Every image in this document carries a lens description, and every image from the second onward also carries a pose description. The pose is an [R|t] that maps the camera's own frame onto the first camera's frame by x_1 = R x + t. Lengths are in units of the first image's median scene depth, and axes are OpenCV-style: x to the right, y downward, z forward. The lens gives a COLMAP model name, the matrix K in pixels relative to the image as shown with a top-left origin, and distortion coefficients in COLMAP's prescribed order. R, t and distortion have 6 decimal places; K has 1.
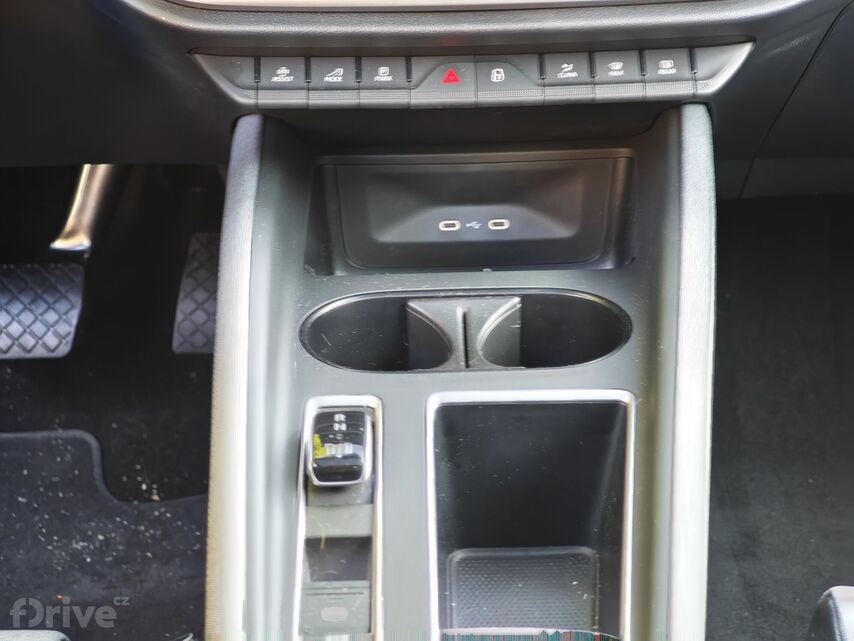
lens RADIAL K [[1867.7, 0, 427.4], [0, 1867.7, 323.1], [0, 0, 1]] dist [0.033820, 0.000000]
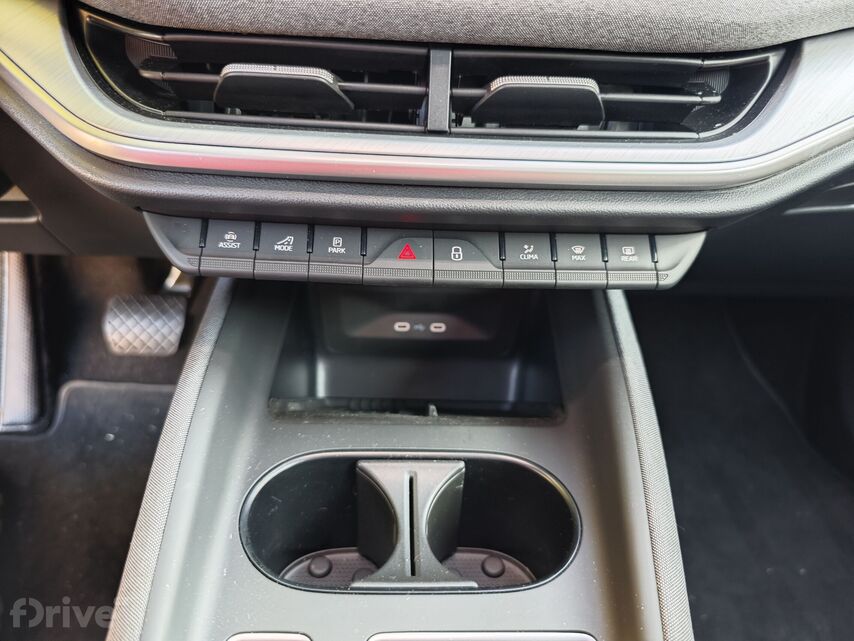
lens RADIAL K [[581.9, 0, 447.4], [0, 581.9, 312.2], [0, 0, 1]] dist [-0.035035, -0.007664]
pose [[0.995106, 0.037595, 0.091377, 0.006854], [-0.047672, 0.992706, 0.110731, -0.135168], [-0.086547, -0.114545, 0.989641, 0.700379]]
